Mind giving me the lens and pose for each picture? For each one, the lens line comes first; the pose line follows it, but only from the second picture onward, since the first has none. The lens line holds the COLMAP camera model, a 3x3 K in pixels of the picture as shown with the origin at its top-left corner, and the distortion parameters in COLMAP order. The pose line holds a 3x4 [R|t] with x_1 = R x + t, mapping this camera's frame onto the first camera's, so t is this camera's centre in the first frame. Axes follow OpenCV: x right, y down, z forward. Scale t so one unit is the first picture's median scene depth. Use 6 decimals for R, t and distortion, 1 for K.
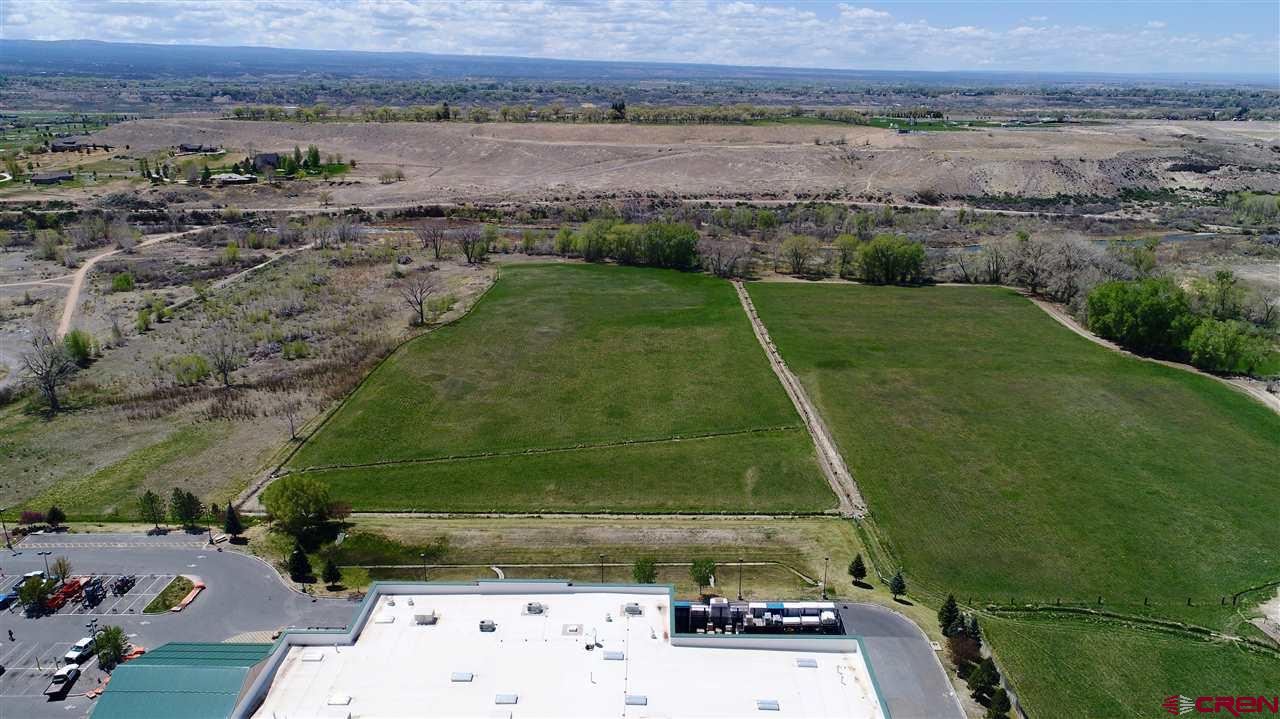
lens RADIAL K [[870.3, 0, 632.0], [0, 870.3, 363.2], [0, 0, 1]] dist [0.005724, -0.002132]
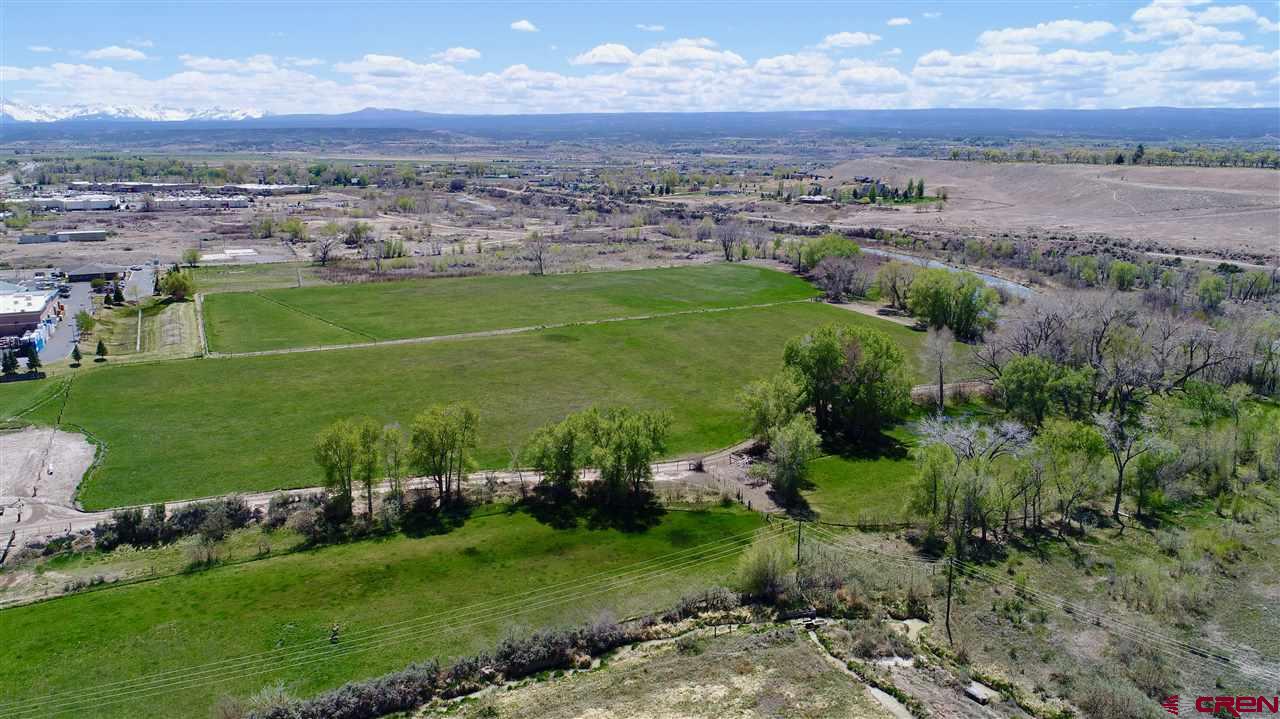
lens RADIAL K [[870.3, 0, 646.3], [0, 870.3, 354.6], [0, 0, 1]] dist [0.005724, -0.002132]
pose [[0.473905, 0.203589, -0.856718, 0.754466], [-0.271363, 0.959322, 0.077864, -0.056354], [0.837721, 0.195581, 0.509875, 0.354868]]
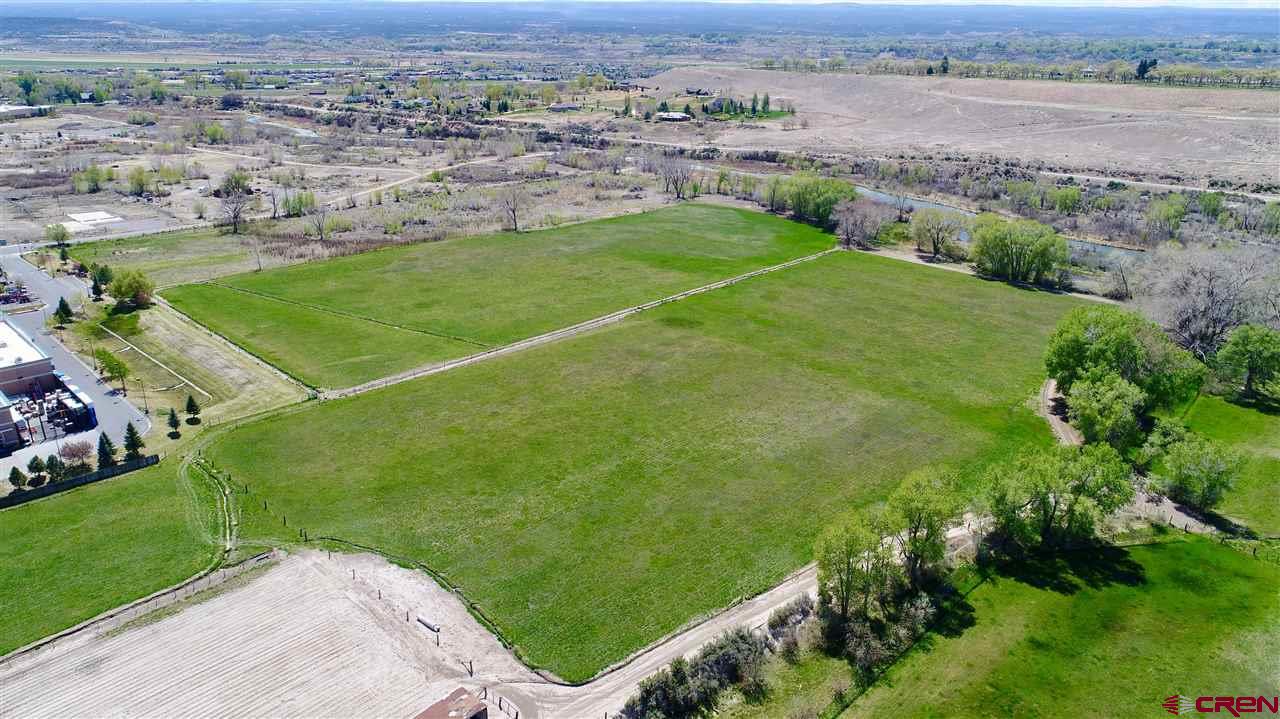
lens RADIAL K [[870.3, 0, 644.1], [0, 870.3, 357.7], [0, 0, 1]] dist [0.005724, -0.002132]
pose [[0.719920, 0.239925, -0.651269, 0.531625], [-0.216482, 0.969162, 0.117733, -0.040938], [0.659432, 0.056230, 0.749658, 0.173548]]
